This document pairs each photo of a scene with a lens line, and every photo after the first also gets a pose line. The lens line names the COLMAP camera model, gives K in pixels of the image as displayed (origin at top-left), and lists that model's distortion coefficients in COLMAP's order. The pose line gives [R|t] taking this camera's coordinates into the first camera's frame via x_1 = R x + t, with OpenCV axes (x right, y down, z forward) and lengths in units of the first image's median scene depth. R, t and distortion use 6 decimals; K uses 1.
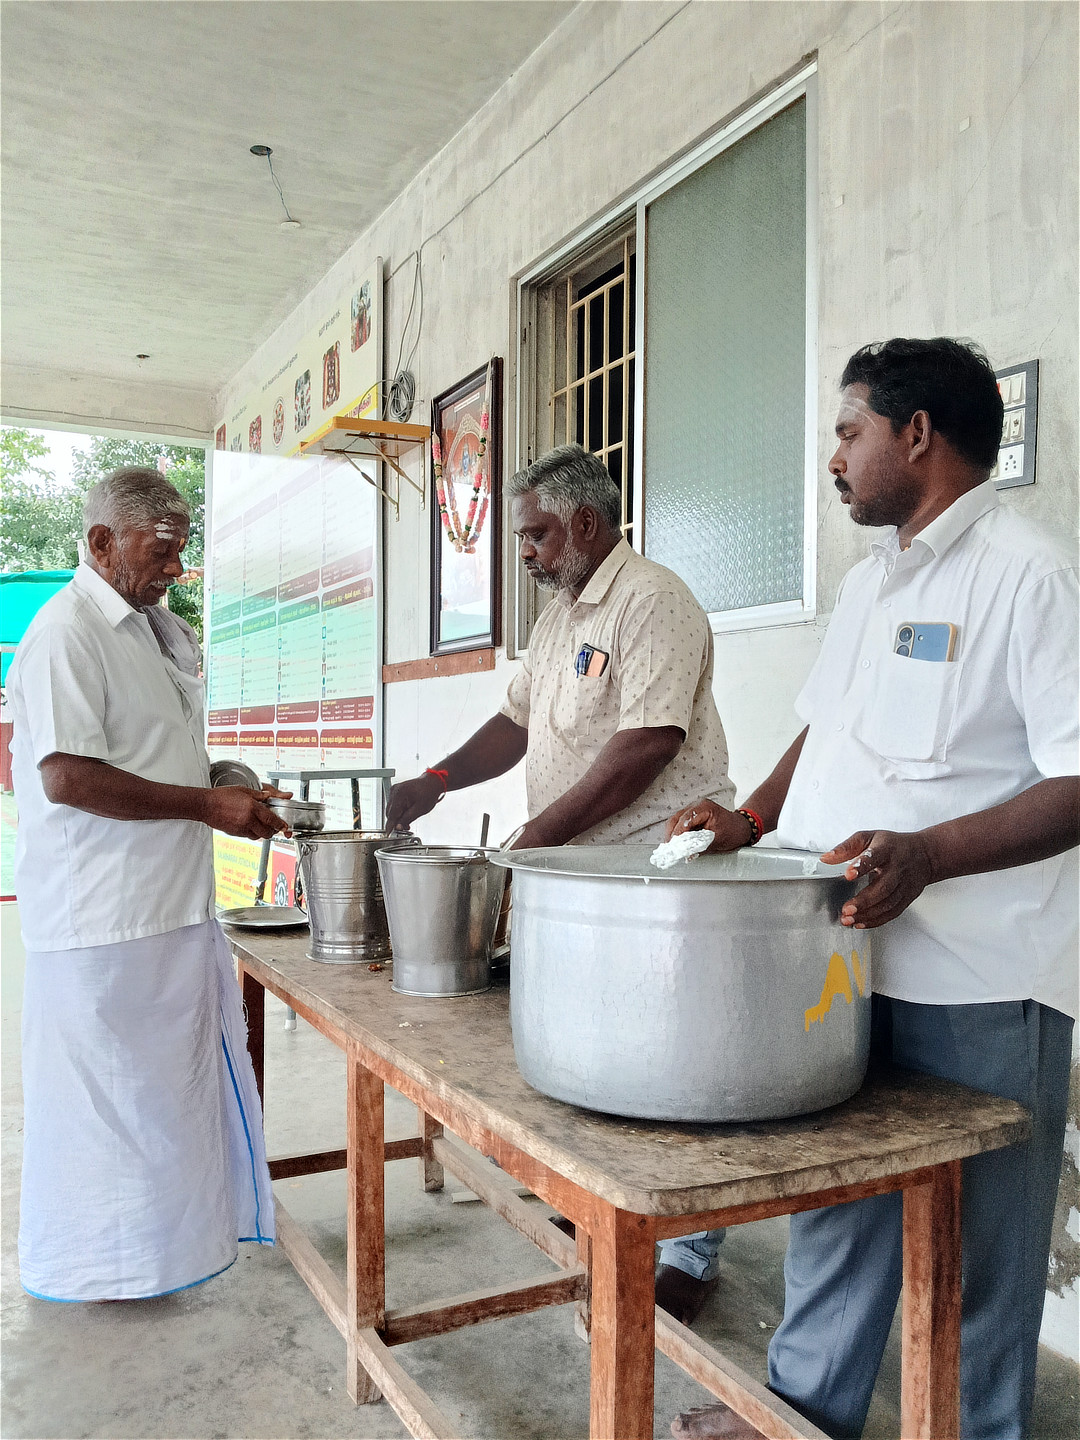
lens RADIAL K [[1184.0, 0, 509.5], [0, 1184.0, 724.5], [0, 0, 1]] dist [0.042271, -0.105561]
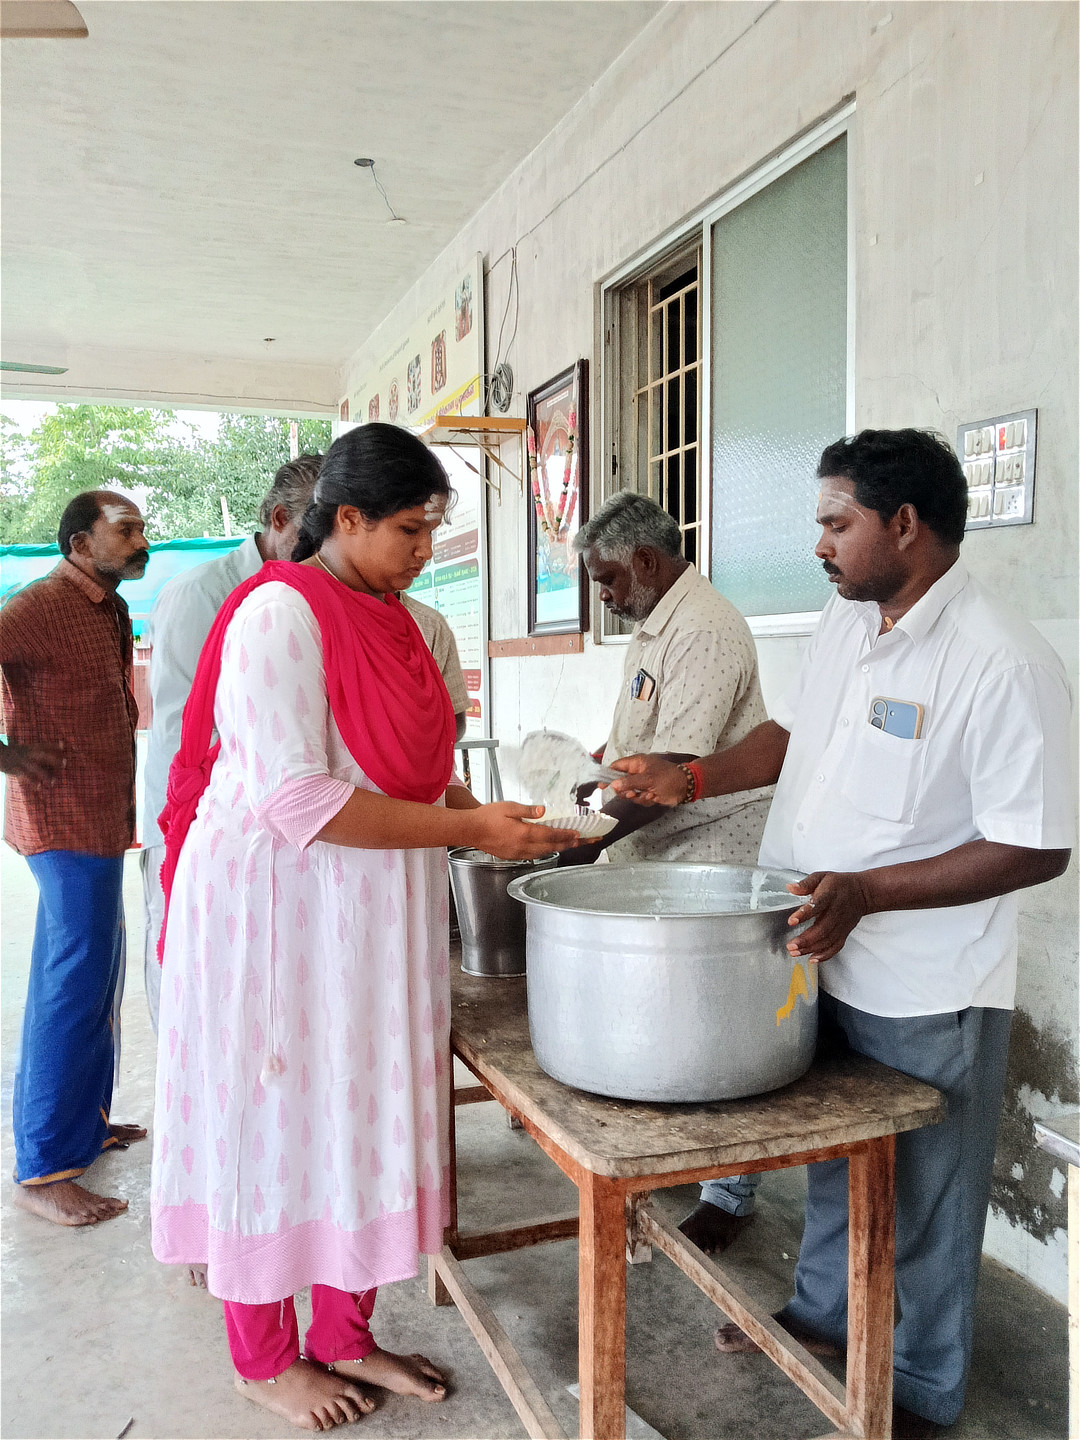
lens RADIAL K [[1184.0, 0, 509.5], [0, 1184.0, 724.5], [0, 0, 1]] dist [0.042271, -0.105561]
pose [[0.992804, -0.009757, -0.119352, 0.051186], [0.017221, 0.997948, 0.061671, -0.052065], [0.118506, -0.063282, 0.990935, -0.088452]]
